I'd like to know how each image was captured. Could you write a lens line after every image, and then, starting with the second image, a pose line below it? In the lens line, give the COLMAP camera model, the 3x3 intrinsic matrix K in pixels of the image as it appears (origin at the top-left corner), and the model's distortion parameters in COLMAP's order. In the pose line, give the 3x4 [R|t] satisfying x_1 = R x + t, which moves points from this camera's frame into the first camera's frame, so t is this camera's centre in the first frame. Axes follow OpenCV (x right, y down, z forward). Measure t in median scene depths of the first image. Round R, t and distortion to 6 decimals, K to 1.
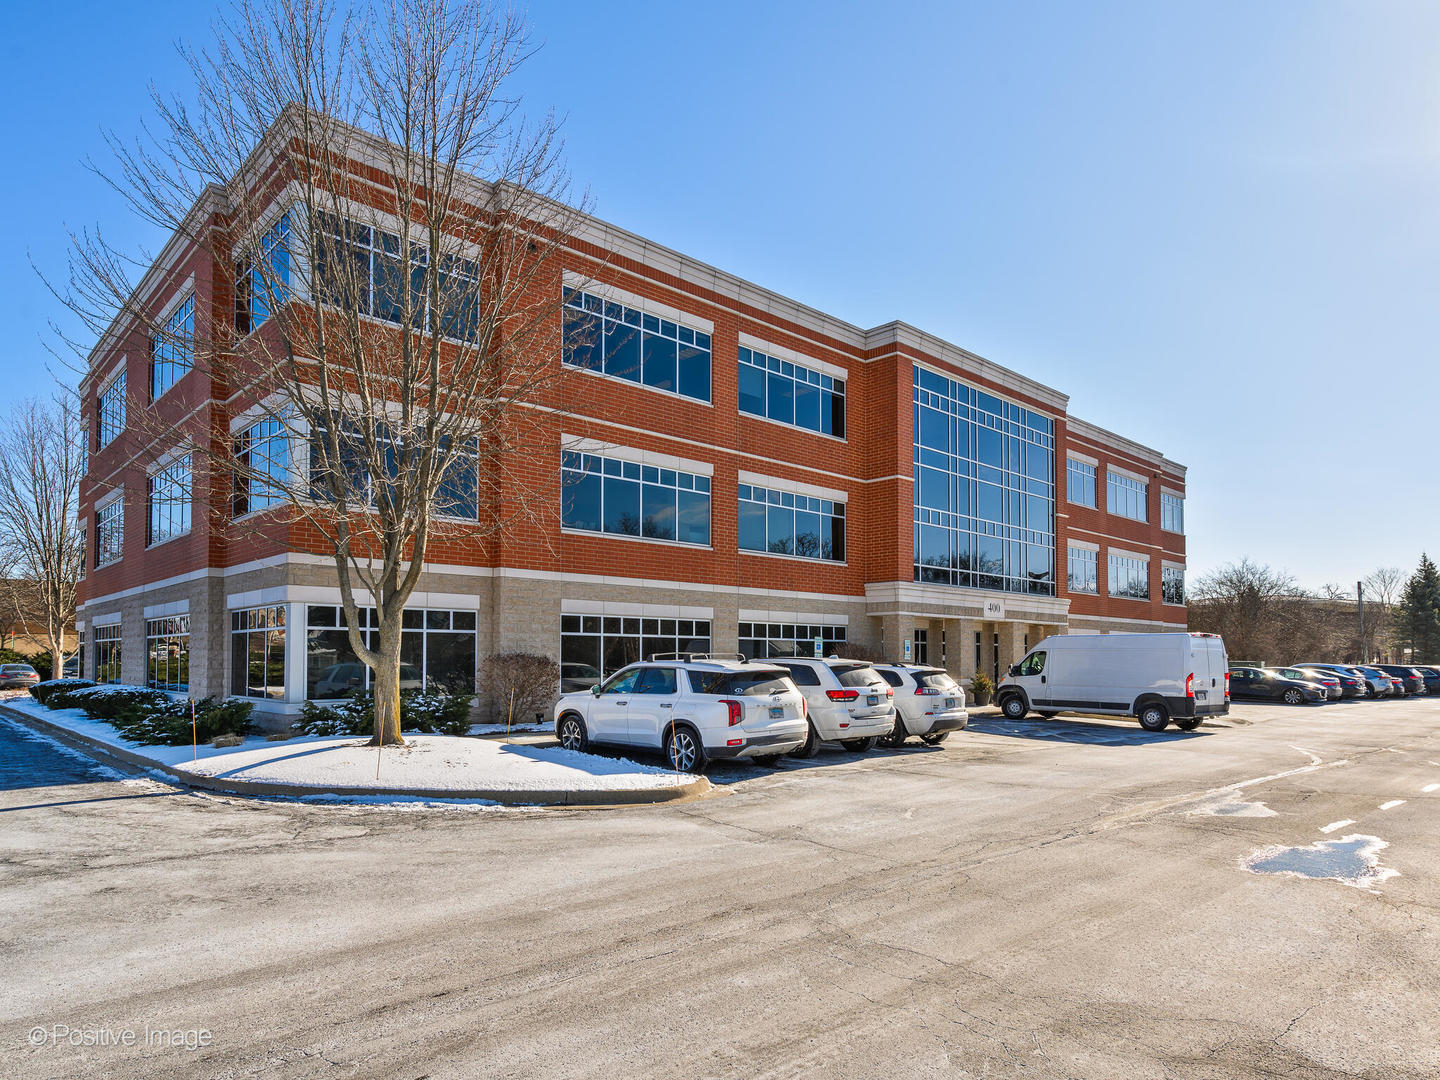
lens RADIAL K [[873.8, 0, 720.0], [0, 873.8, 540.0], [0, 0, 1]] dist [0.002495, 0.000140]
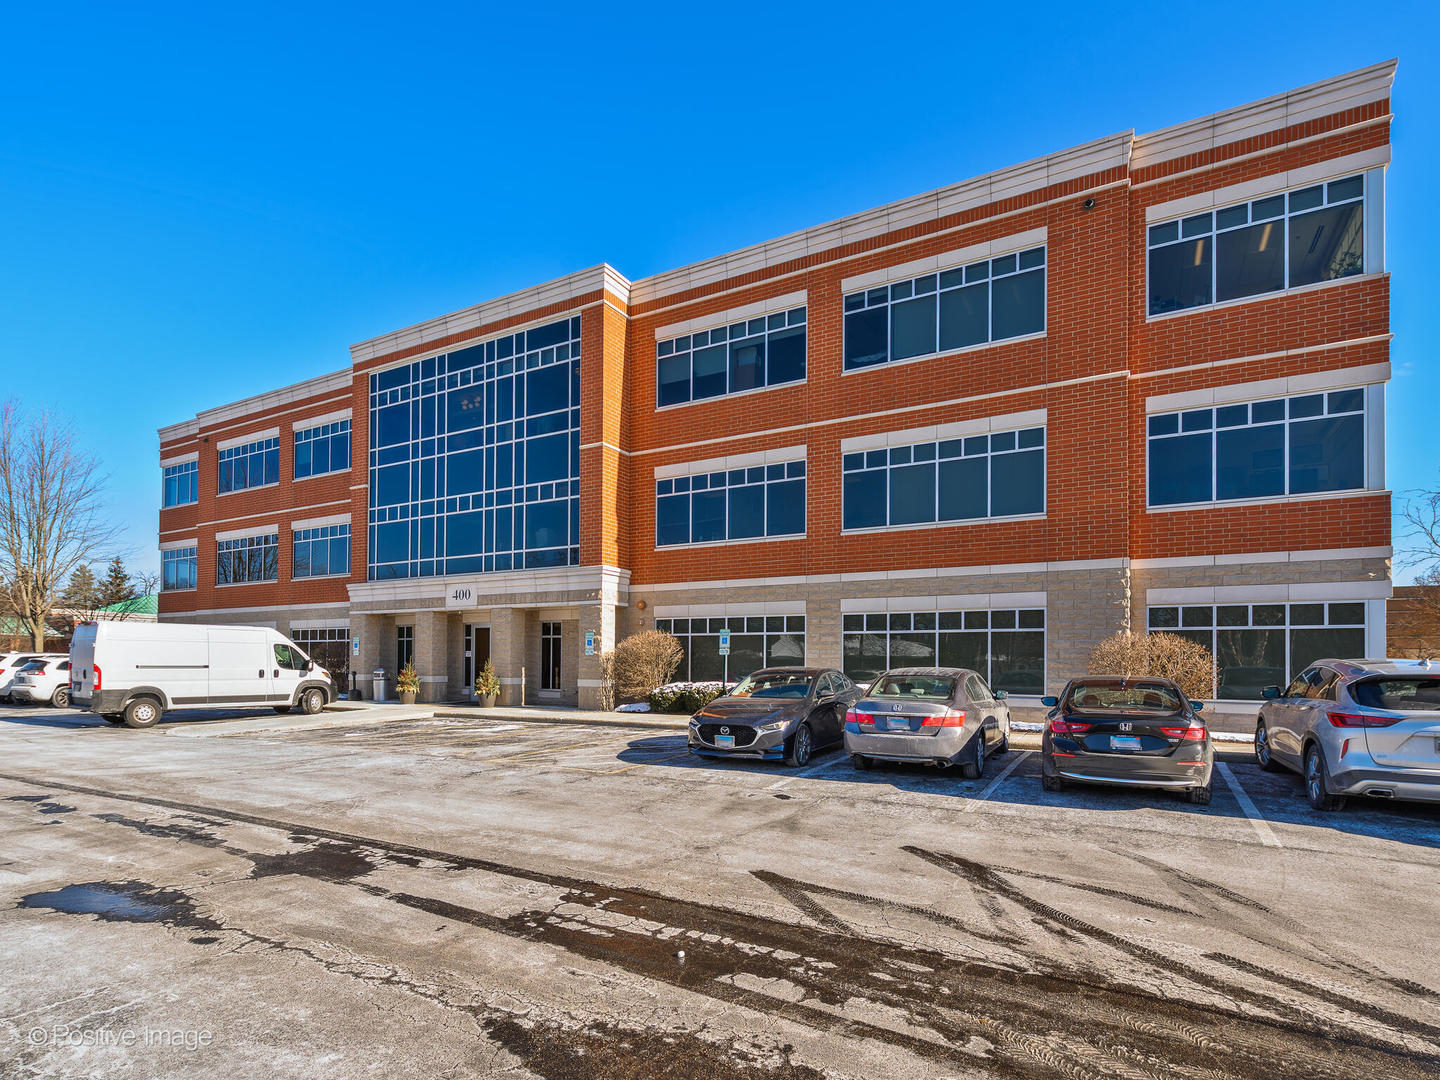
lens RADIAL K [[763.0, 0, 717.0], [0, 763.0, 577.1], [0, 0, 1]] dist [0.002475, 0.000294]
pose [[0.285172, -0.101722, -0.953063, 0.759010], [0.128583, 0.989424, -0.067129, 0.098414], [0.949812, -0.103404, 0.295236, 0.702226]]
